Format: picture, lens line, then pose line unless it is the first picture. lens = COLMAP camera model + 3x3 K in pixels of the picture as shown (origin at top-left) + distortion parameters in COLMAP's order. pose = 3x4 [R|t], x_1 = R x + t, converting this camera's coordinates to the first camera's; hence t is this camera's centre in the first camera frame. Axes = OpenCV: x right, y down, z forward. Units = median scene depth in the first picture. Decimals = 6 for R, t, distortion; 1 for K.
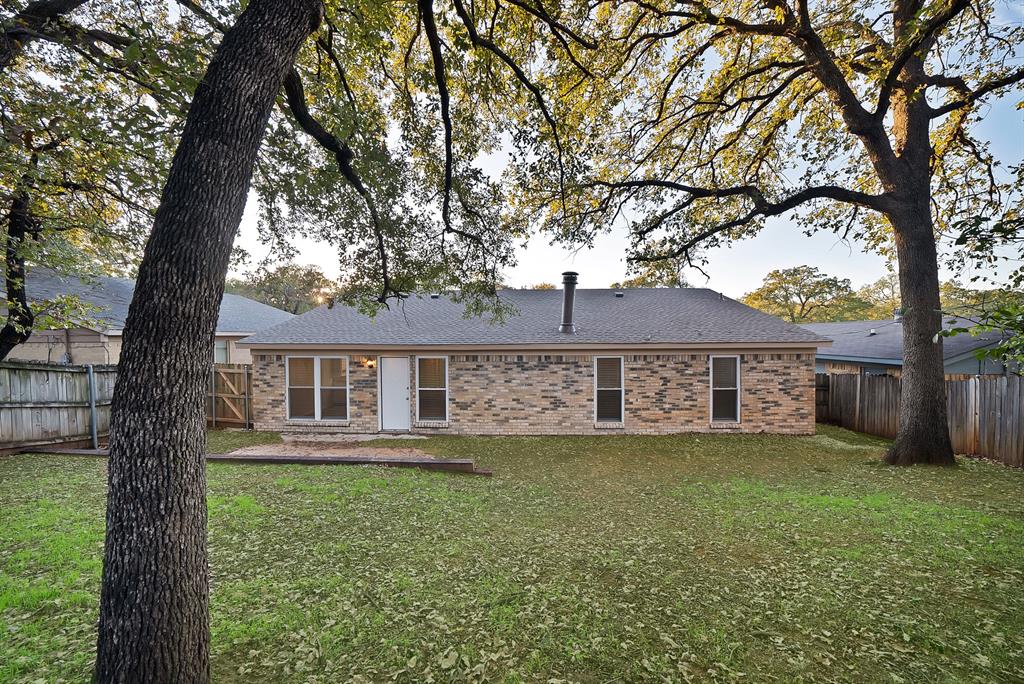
lens RADIAL K [[377.5, 0, 512.1], [0, 377.5, 346.0], [0, 0, 1]] dist [-0.021140, 0.001467]
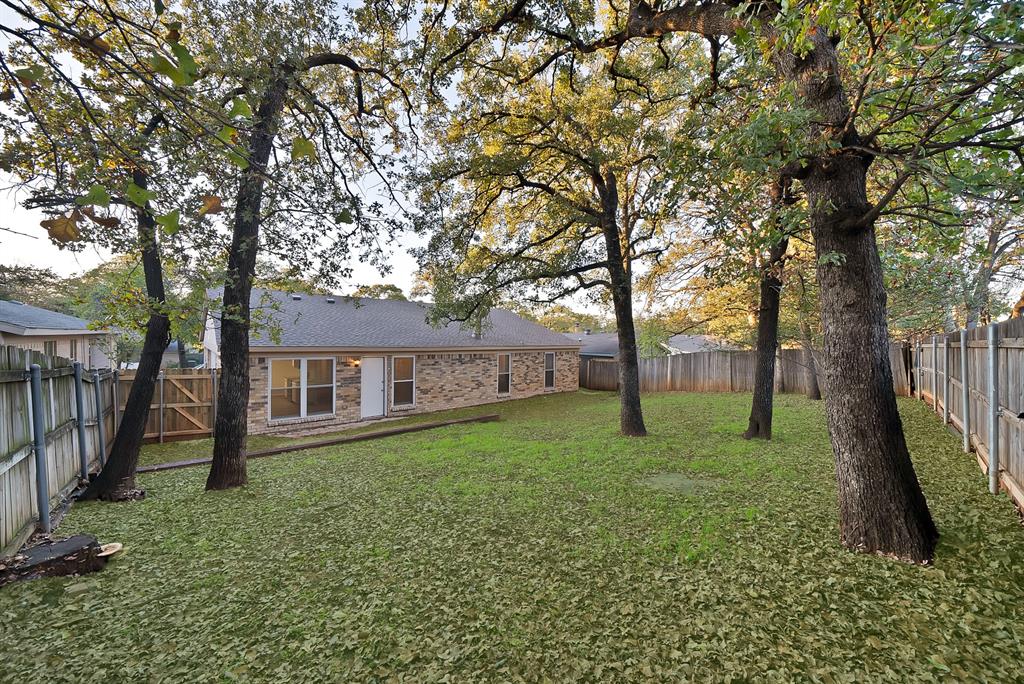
lens RADIAL K [[377.5, 0, 511.4], [0, 377.5, 342.3], [0, 0, 1]] dist [-0.021140, 0.001467]
pose [[0.702116, 0.006297, 0.712035, -0.892547], [0.001629, 0.999944, -0.010450, -0.006443], [-0.712061, 0.008497, 0.702067, -0.193619]]
